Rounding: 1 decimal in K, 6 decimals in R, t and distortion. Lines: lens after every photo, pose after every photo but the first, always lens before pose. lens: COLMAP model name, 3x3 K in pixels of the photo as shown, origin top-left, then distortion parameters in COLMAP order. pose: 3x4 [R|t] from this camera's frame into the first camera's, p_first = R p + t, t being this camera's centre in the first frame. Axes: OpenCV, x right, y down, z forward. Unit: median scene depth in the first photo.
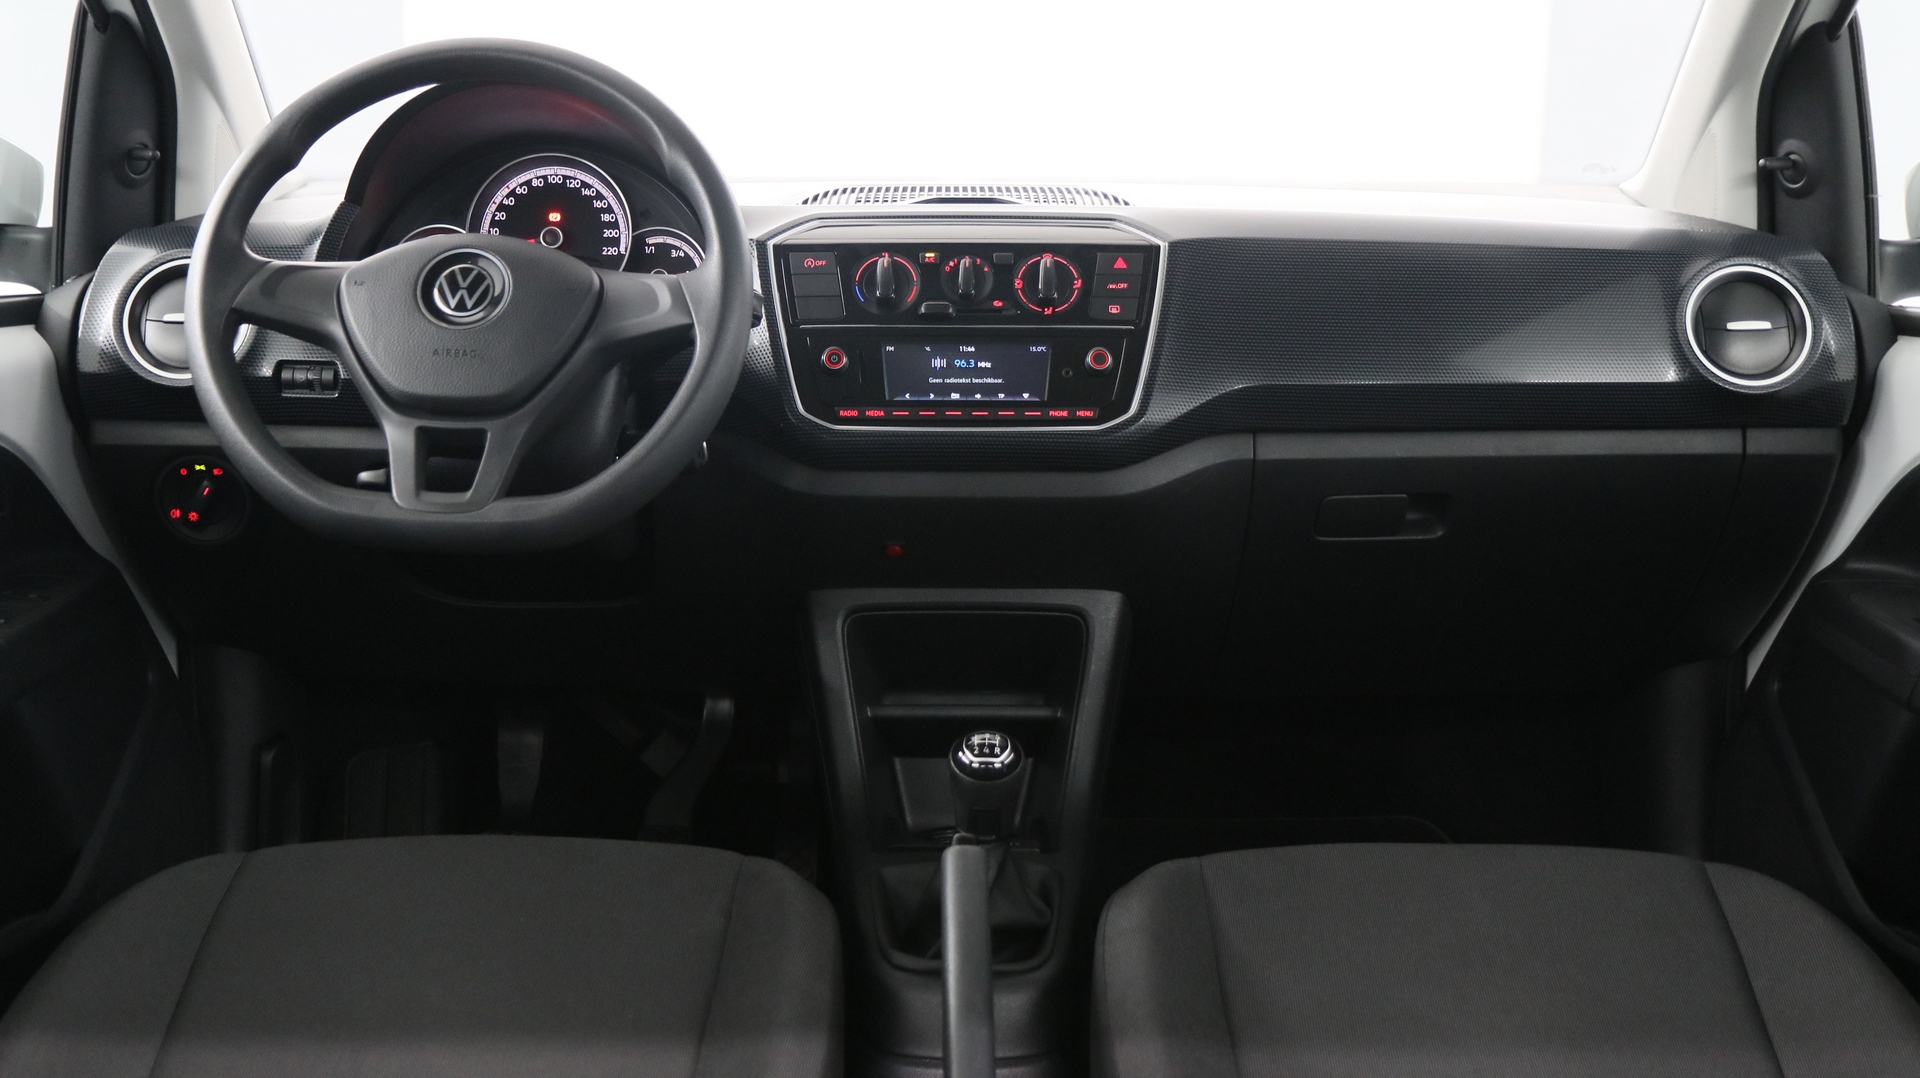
lens RADIAL K [[2181.8, 0, 962.1], [0, 2181.8, 558.7], [0, 0, 1]] dist [0.005173, 0.000000]
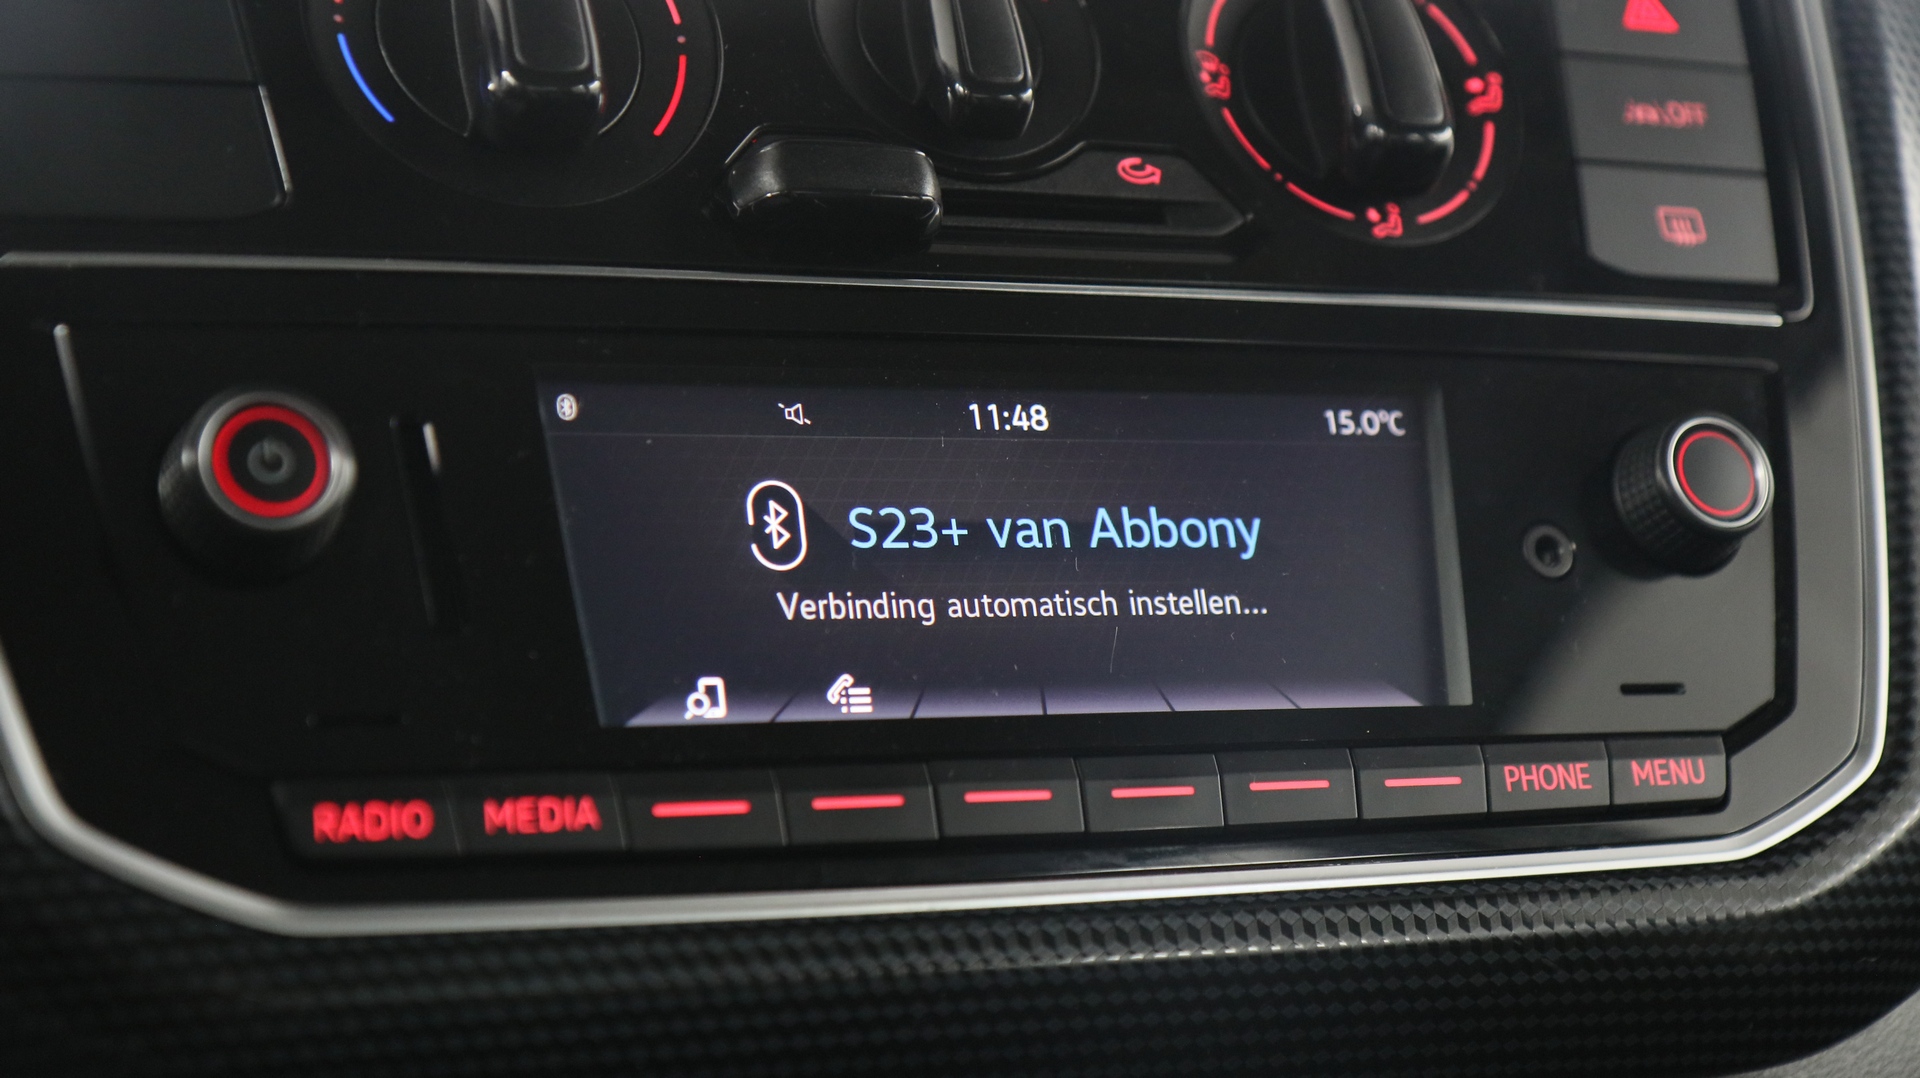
lens RADIAL K [[3200.2, 0, 972.7], [0, 3200.2, 548.0], [0, 0, 1]] dist [-0.034606, 0.000000]
pose [[0.917152, -0.004073, 0.398517, -0.099910], [0.051340, 0.992823, -0.108009, -0.058352], [-0.395217, 0.119520, 0.910779, 0.766051]]
